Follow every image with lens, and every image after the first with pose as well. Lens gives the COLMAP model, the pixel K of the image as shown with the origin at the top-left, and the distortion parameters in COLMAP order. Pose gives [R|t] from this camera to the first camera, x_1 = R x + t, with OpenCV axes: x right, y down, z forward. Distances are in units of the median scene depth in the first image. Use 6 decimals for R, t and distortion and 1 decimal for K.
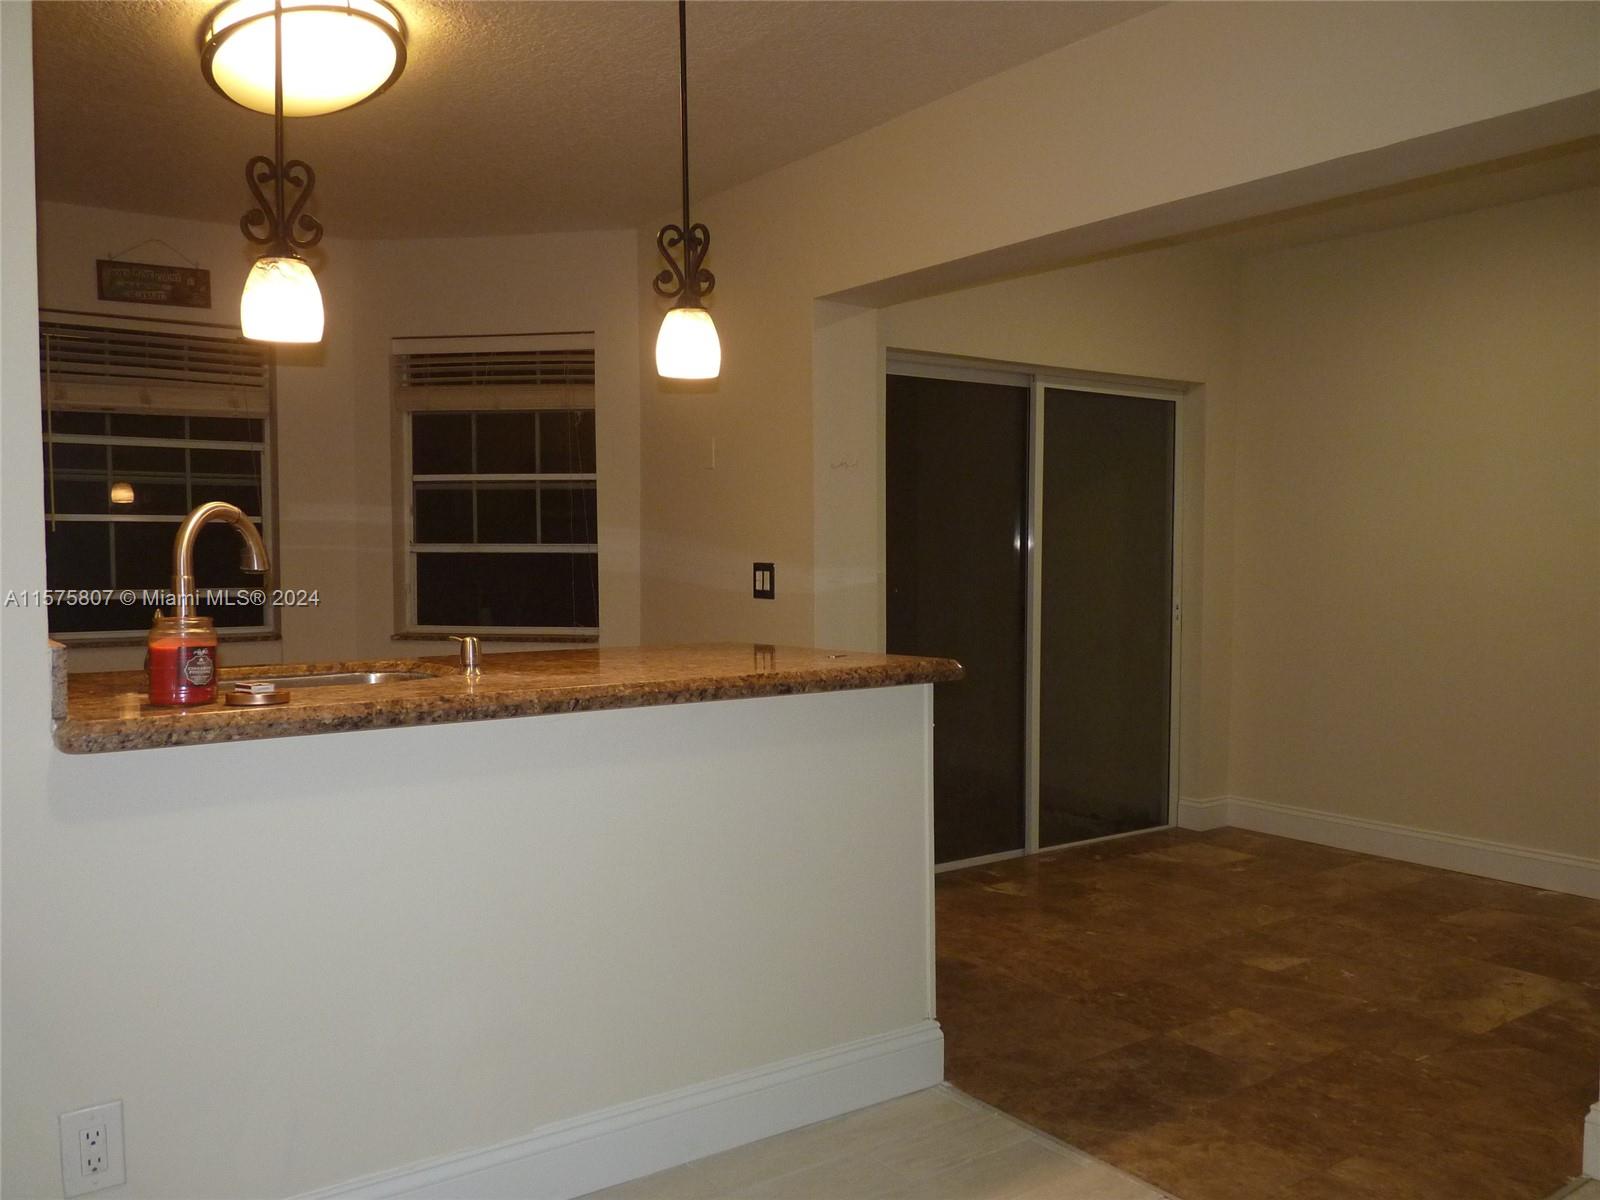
lens RADIAL K [[1286.6, 0, 795.7], [0, 1286.6, 613.4], [0, 0, 1]] dist [-0.018926, 0.001396]
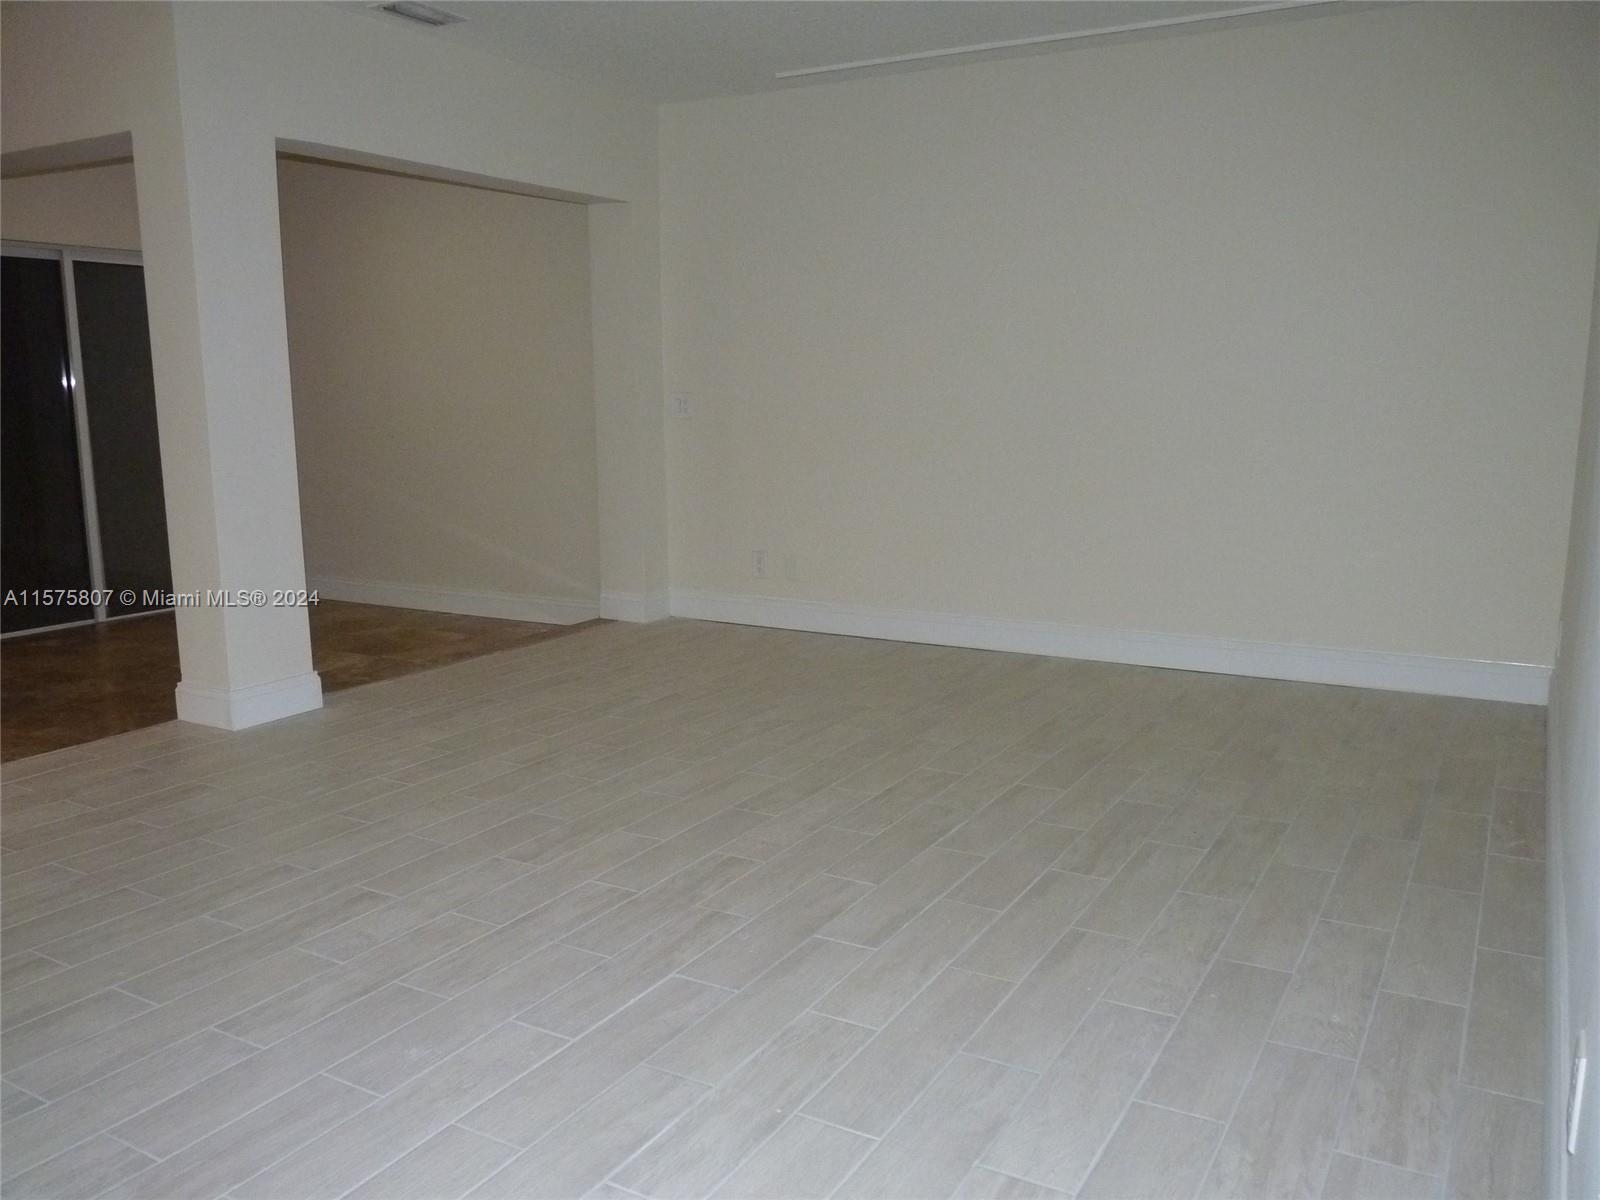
lens RADIAL K [[1286.6, 0, 795.7], [0, 1286.6, 613.4], [0, 0, 1]] dist [-0.018926, 0.001396]
pose [[0.912600, -0.077465, 0.401449, 0.328911], [0.026311, 0.990979, 0.131411, 0.026169], [-0.408007, -0.109363, 0.906405, -0.513562]]
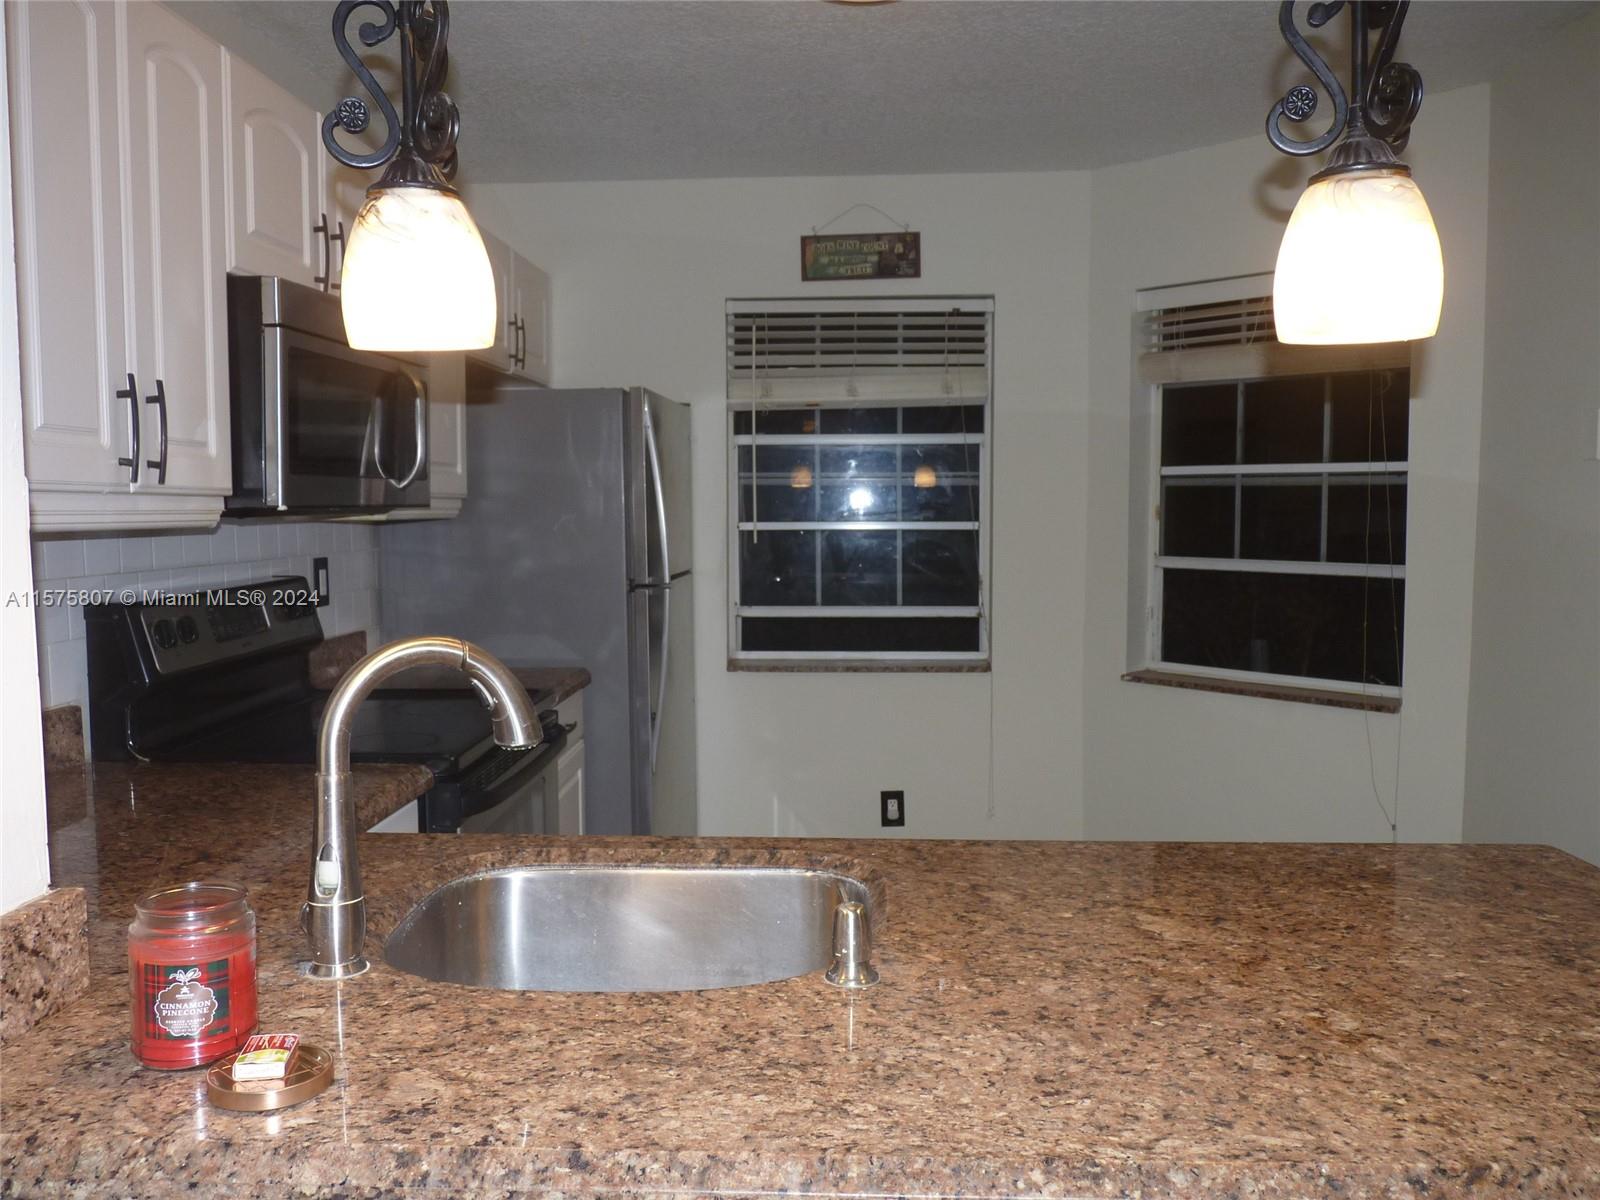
lens RADIAL K [[1286.6, 0, 795.7], [0, 1286.6, 613.4], [0, 0, 1]] dist [-0.018926, 0.001396]
pose [[0.779296, 0.051767, -0.624514, 0.018844], [-0.027117, 0.998434, 0.048925, -0.057669], [0.626069, -0.021192, 0.779480, 0.289772]]
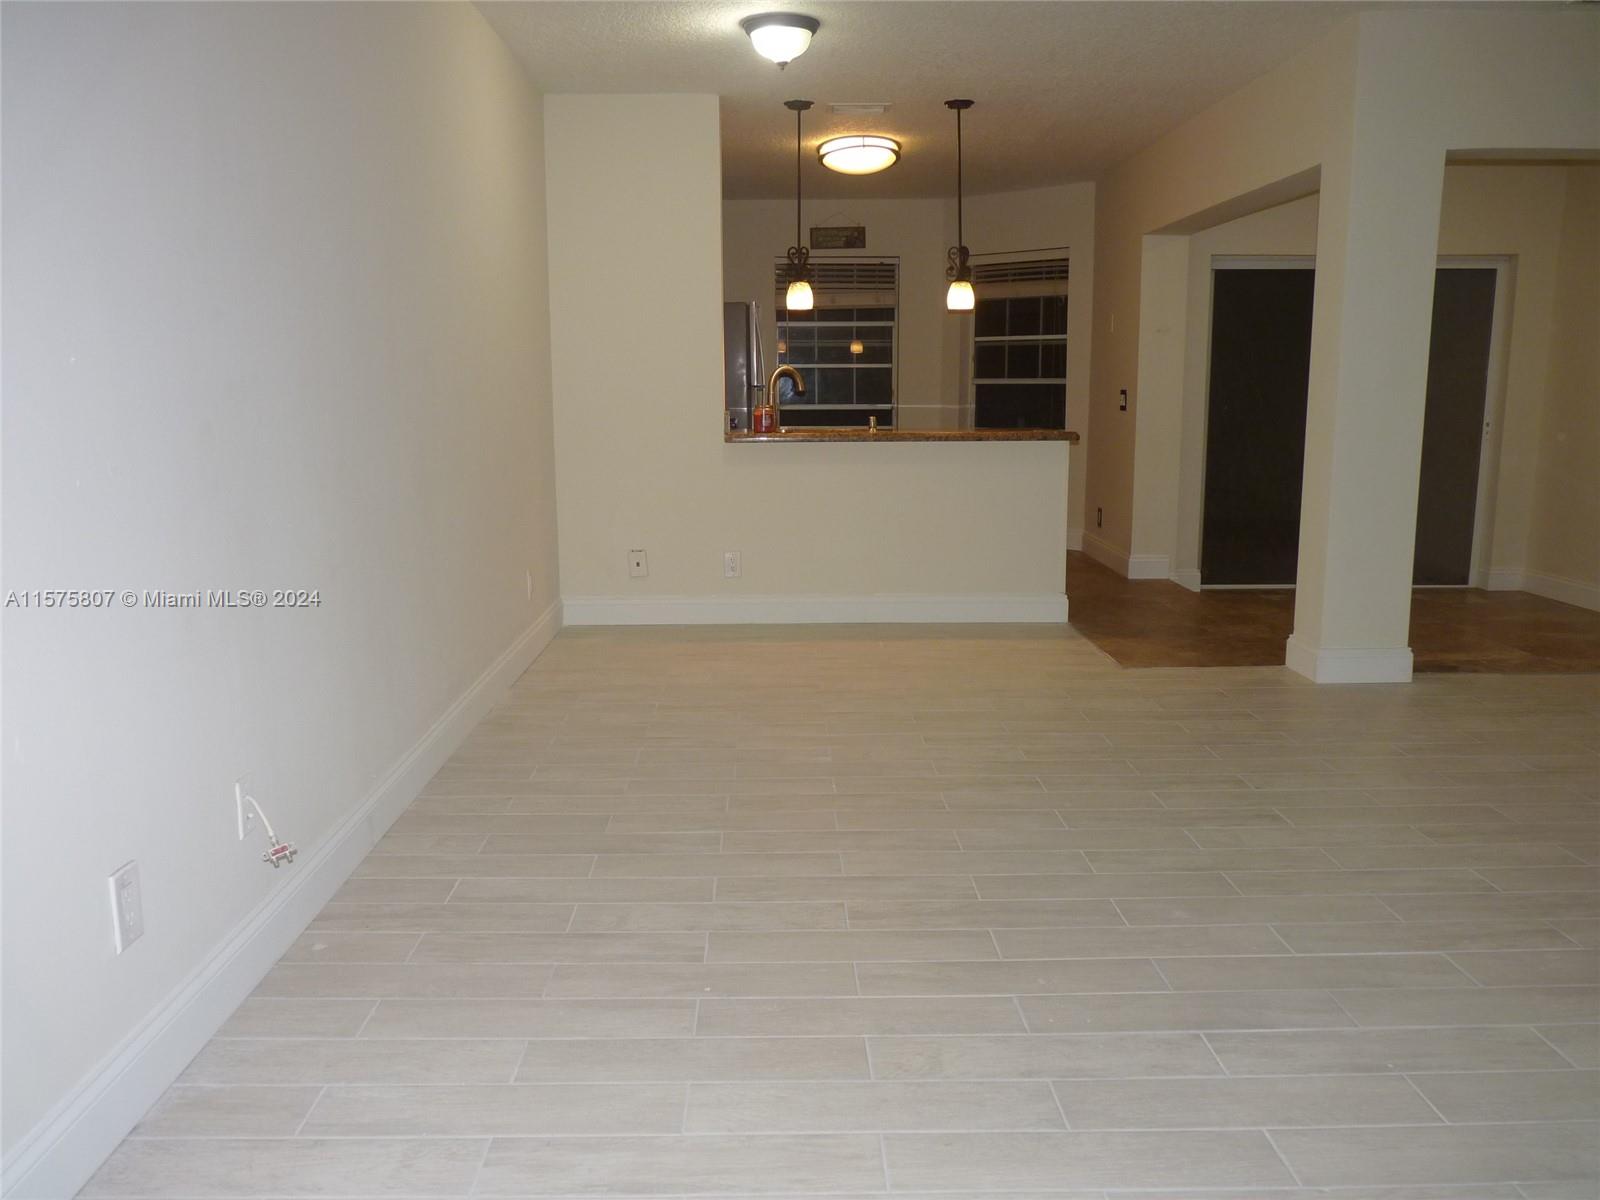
lens RADIAL K [[1286.6, 0, 795.7], [0, 1286.6, 613.4], [0, 0, 1]] dist [-0.018926, 0.001396]
pose [[0.824053, 0.096762, -0.558188, 0.540926], [-0.024172, 0.990413, 0.136004, 0.030783], [0.565997, -0.098582, 0.818492, -0.614224]]
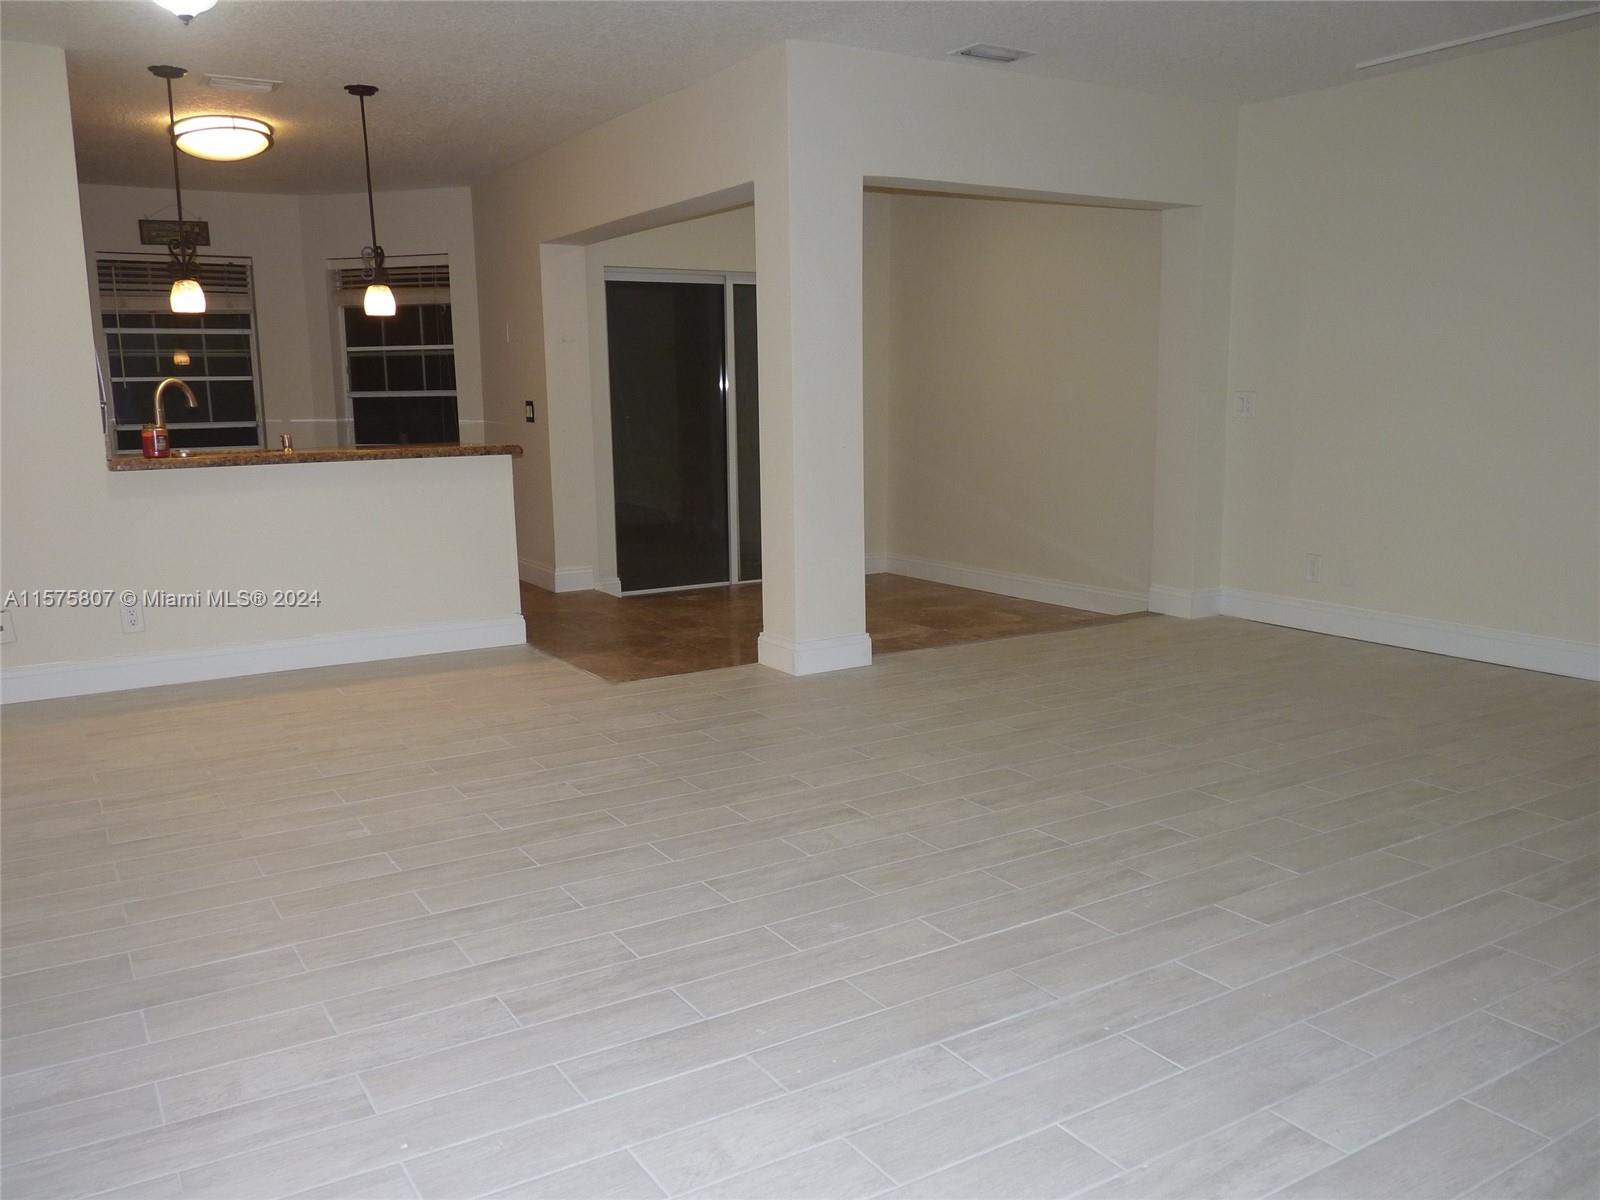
lens RADIAL K [[1286.6, 0, 795.7], [0, 1286.6, 613.4], [0, 0, 1]] dist [-0.018926, 0.001396]
pose [[0.997388, -0.001424, -0.072223, 0.399112], [0.010279, 0.992428, 0.122394, 0.031228], [0.071501, -0.122817, 0.989850, -0.606008]]
